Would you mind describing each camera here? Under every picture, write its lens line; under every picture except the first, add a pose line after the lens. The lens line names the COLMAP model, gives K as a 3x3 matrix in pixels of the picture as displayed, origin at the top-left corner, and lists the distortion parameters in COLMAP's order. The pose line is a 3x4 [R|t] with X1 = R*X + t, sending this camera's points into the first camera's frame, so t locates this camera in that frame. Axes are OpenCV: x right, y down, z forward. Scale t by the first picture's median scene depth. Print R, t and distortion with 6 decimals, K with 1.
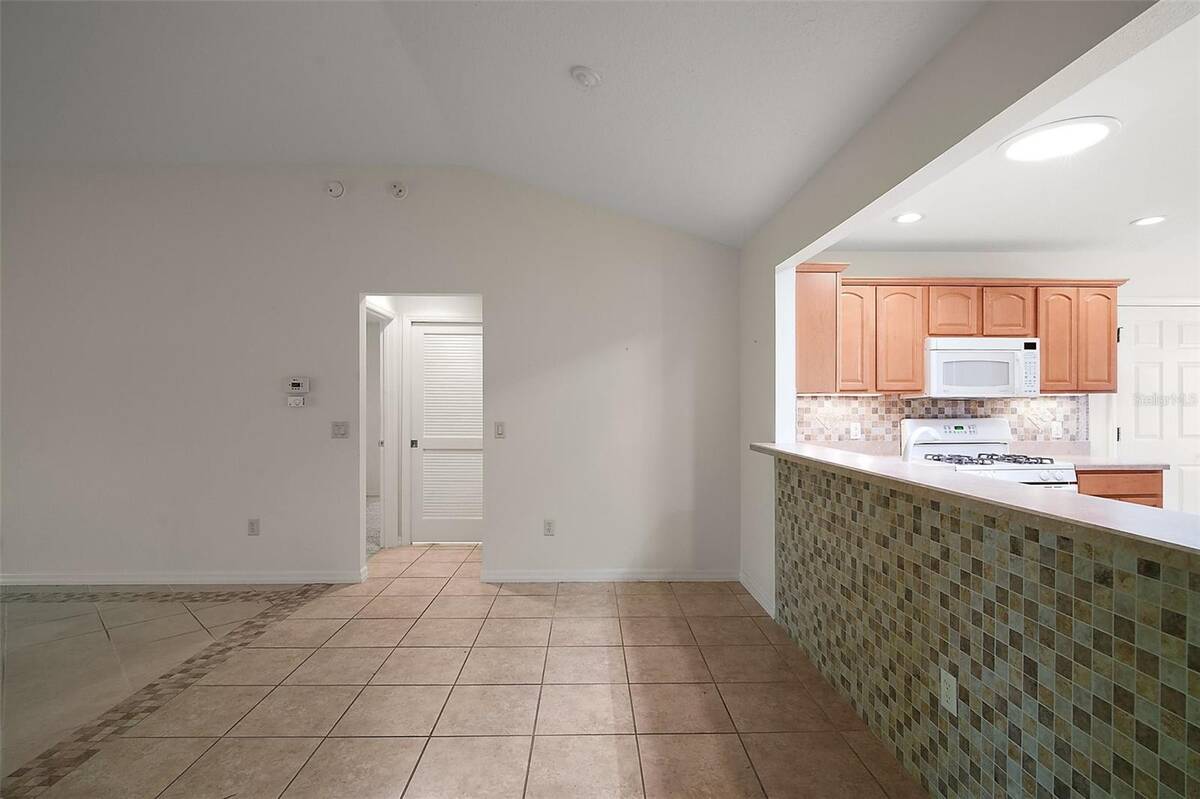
lens RADIAL K [[564.4, 0, 601.6], [0, 564.4, 403.3], [0, 0, 1]] dist [-0.006143, -0.000438]
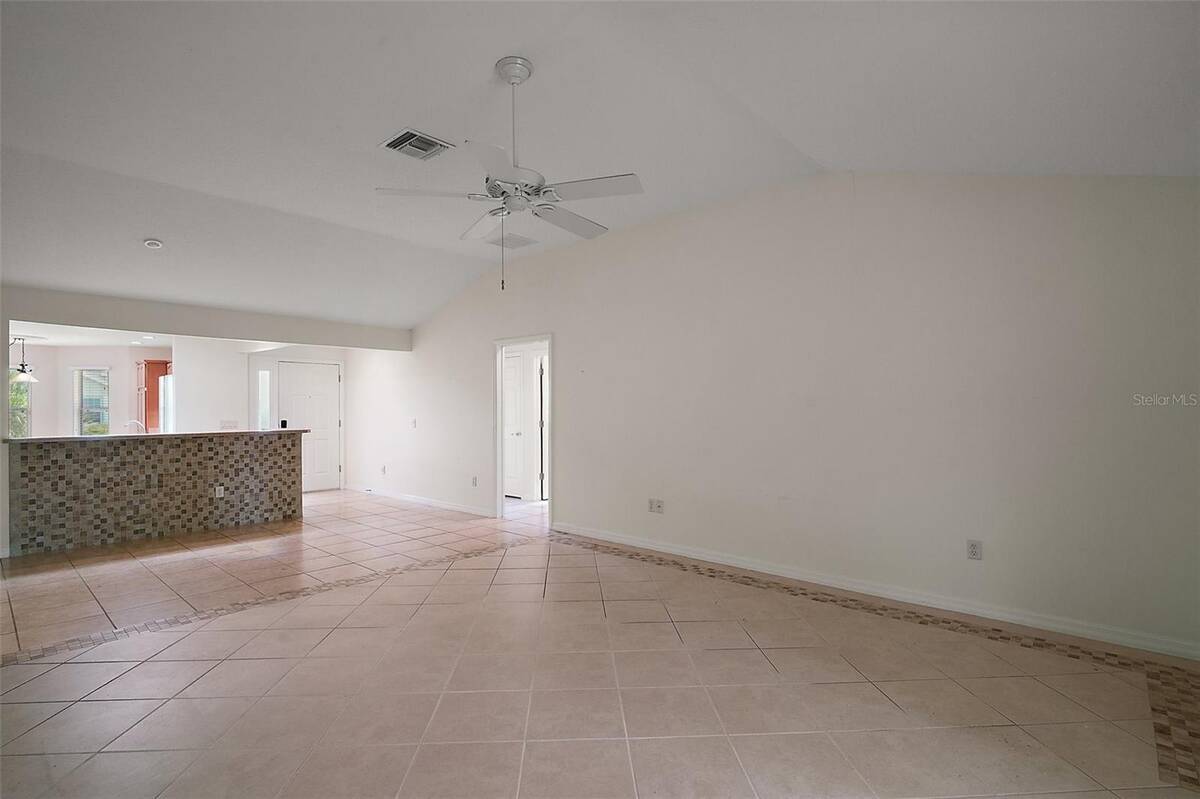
lens RADIAL K [[563.4, 0, 601.0], [0, 563.4, 407.8], [0, 0, 1]] dist [-0.005742, -0.001799]
pose [[-0.731699, 0.005001, 0.681610, -1.601871], [0.006536, 0.999979, -0.000321, 0.001024], [-0.681597, 0.004220, -0.731716, 0.880561]]
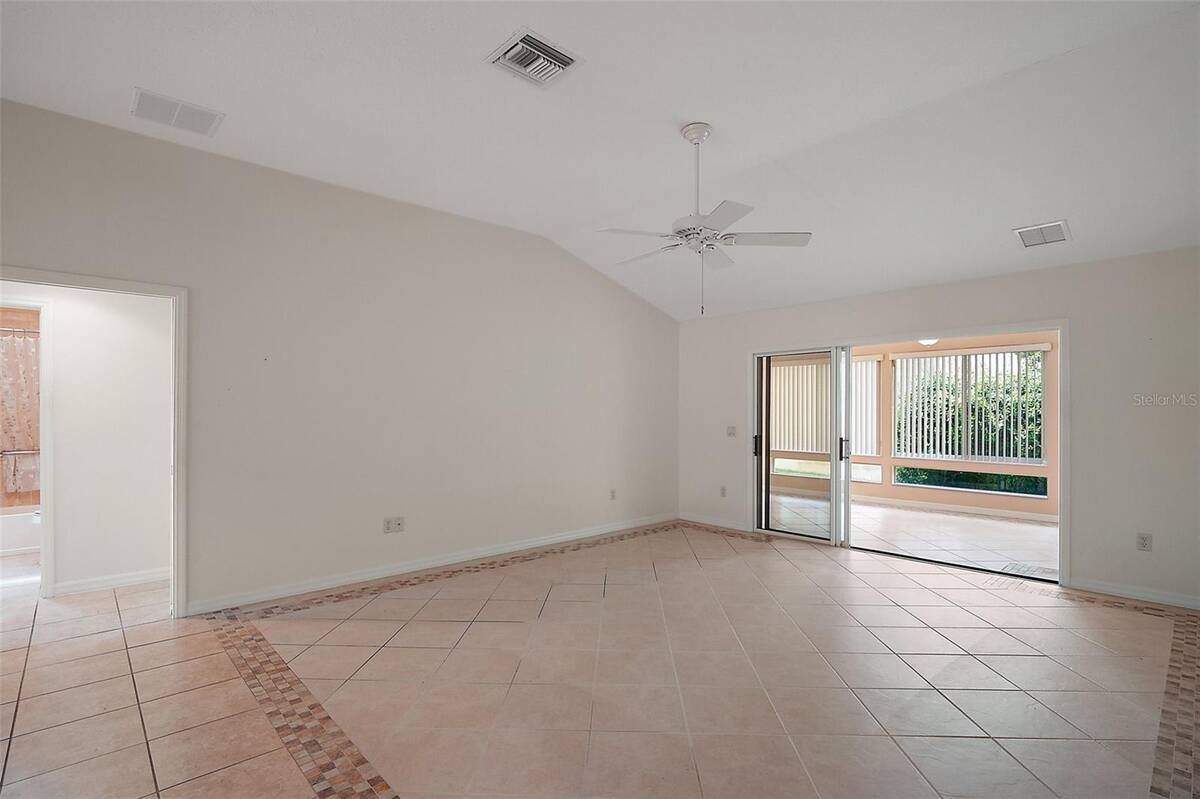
lens RADIAL K [[563.4, 0, 601.0], [0, 563.4, 407.8], [0, 0, 1]] dist [-0.005742, -0.001799]
pose [[-0.749692, -0.003647, -0.661777, -0.338290], [0.000207, 0.999983, -0.005745, -0.002232], [0.661787, -0.004444, -0.749678, 0.982187]]
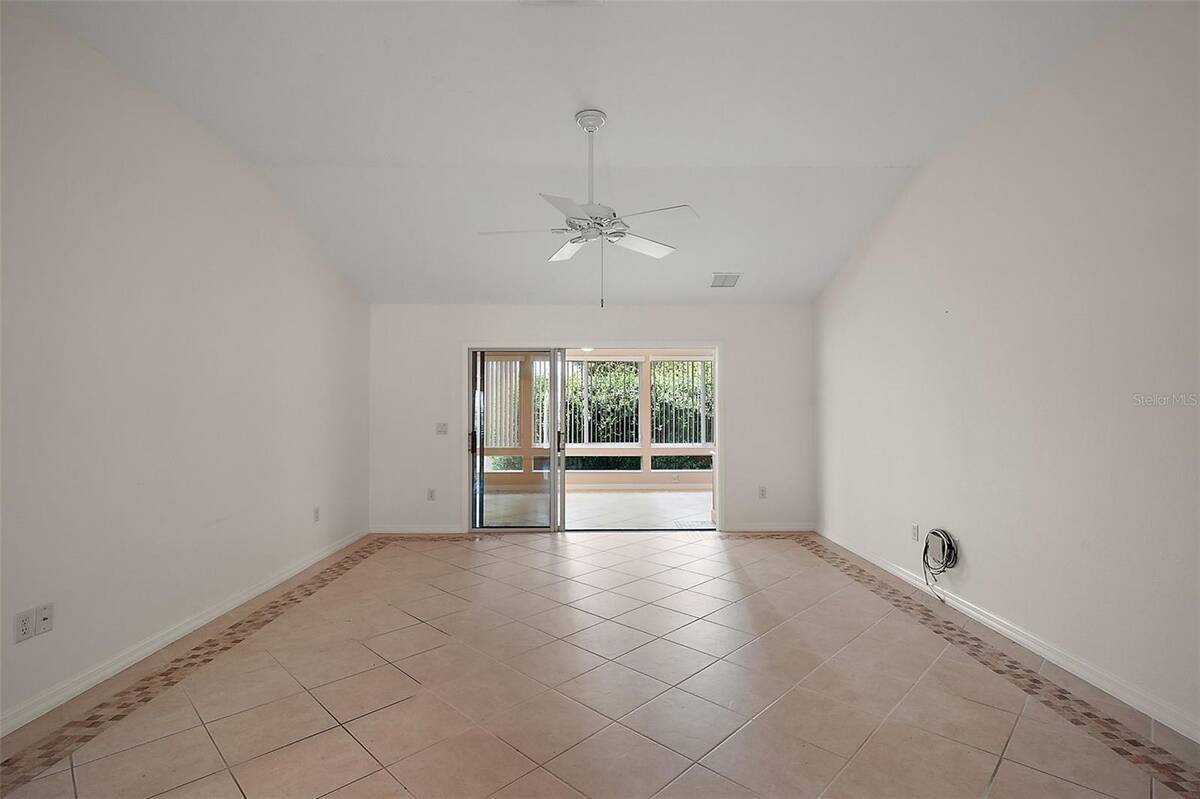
lens RADIAL K [[563.4, 0, 600.0], [0, 563.4, 399.5], [0, 0, 1]] dist [-0.011168, -0.001316]
pose [[-0.015473, -0.012841, -0.999798, -0.188334], [0.000762, 0.999917, -0.012854, -0.002506], [0.999880, -0.000961, -0.015462, 0.450072]]
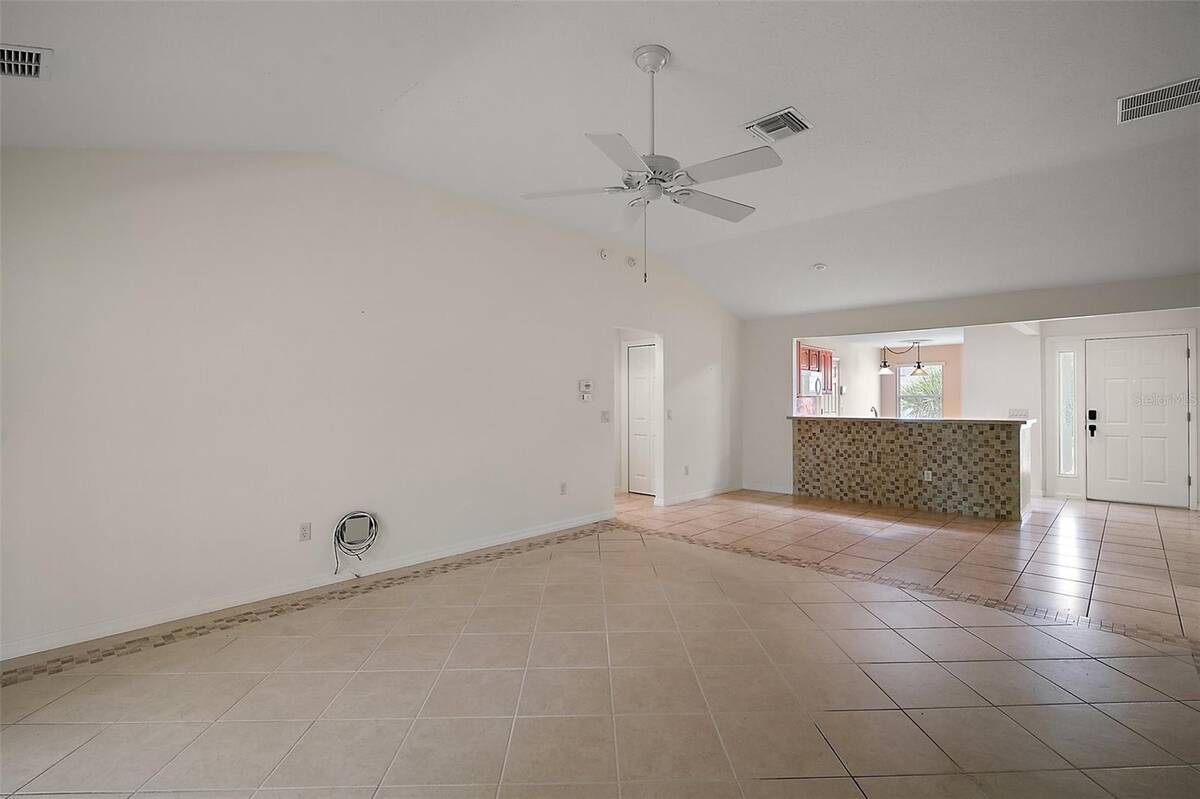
lens RADIAL K [[555.8, 0, 600.0], [0, 555.8, 399.5], [0, 0, 1]] dist [-0.000870, -0.009329]
pose [[0.709573, -0.001386, 0.704631, -1.577636], [0.003788, 0.999991, -0.001847, 0.004136], [-0.704622, 0.003980, 0.709572, -0.033120]]
